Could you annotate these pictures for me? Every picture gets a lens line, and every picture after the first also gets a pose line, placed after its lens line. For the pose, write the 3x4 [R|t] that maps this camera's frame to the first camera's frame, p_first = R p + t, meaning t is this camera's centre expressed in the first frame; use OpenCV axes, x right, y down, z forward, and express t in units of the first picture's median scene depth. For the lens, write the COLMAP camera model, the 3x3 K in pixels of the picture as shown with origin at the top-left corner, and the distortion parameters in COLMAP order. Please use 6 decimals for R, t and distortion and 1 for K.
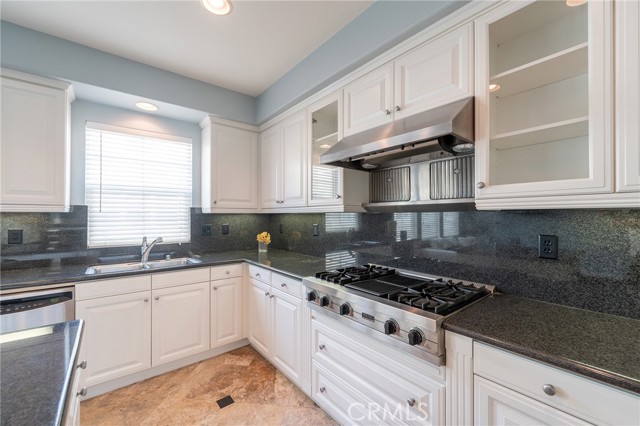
lens RADIAL K [[258.0, 0, 314.2], [0, 258.0, 215.6], [0, 0, 1]] dist [-0.001518, -0.000179]
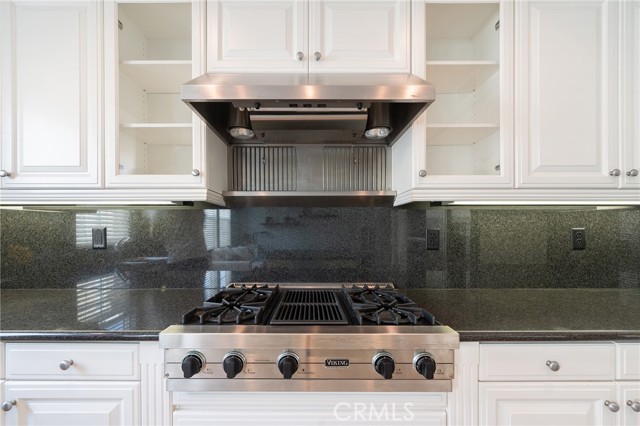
lens RADIAL K [[269.5, 0, 305.6], [0, 269.5, 232.6], [0, 0, 1]] dist [0.000077, 0.000029]
pose [[0.622600, -0.006072, 0.782517, -0.210786], [-0.002222, 0.999952, 0.009528, 0.049066], [-0.782537, -0.007671, 0.622557, 0.417721]]
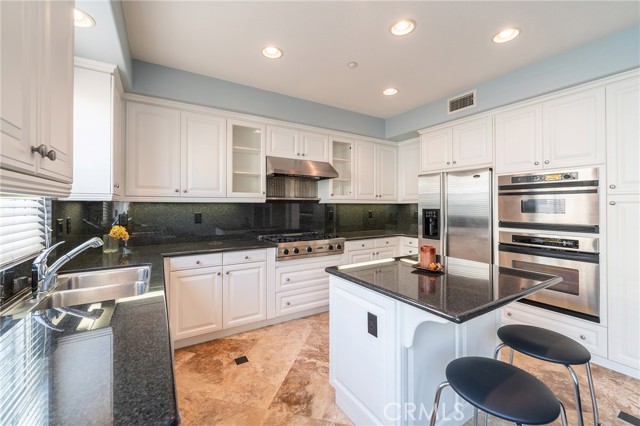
lens RADIAL K [[281.5, 0, 318.5], [0, 281.5, 205.0], [0, 0, 1]] dist [-0.000389, -0.000063]
pose [[0.113412, 0.002110, 0.993546, -1.468260], [-0.002855, 0.999994, -0.001798, 0.001885], [-0.993544, -0.002633, 0.113417, 0.455299]]
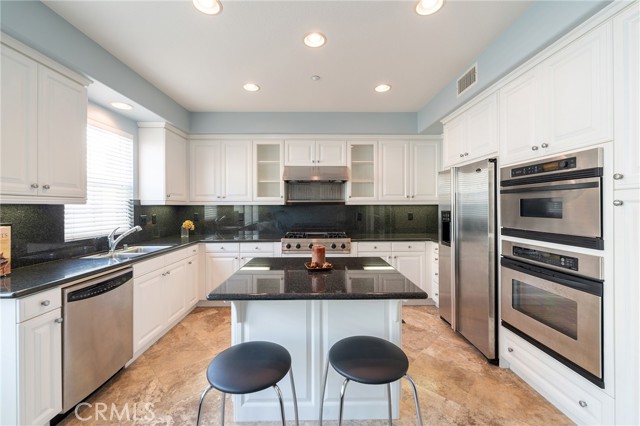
lens RADIAL K [[273.1, 0, 305.0], [0, 273.1, 208.1], [0, 0, 1]] dist [-0.001350, -0.000432]
pose [[0.641671, -0.005892, 0.766958, -1.253754], [0.001571, 0.999978, 0.006367, -0.002962], [-0.766979, -0.002880, 0.641666, -0.385133]]
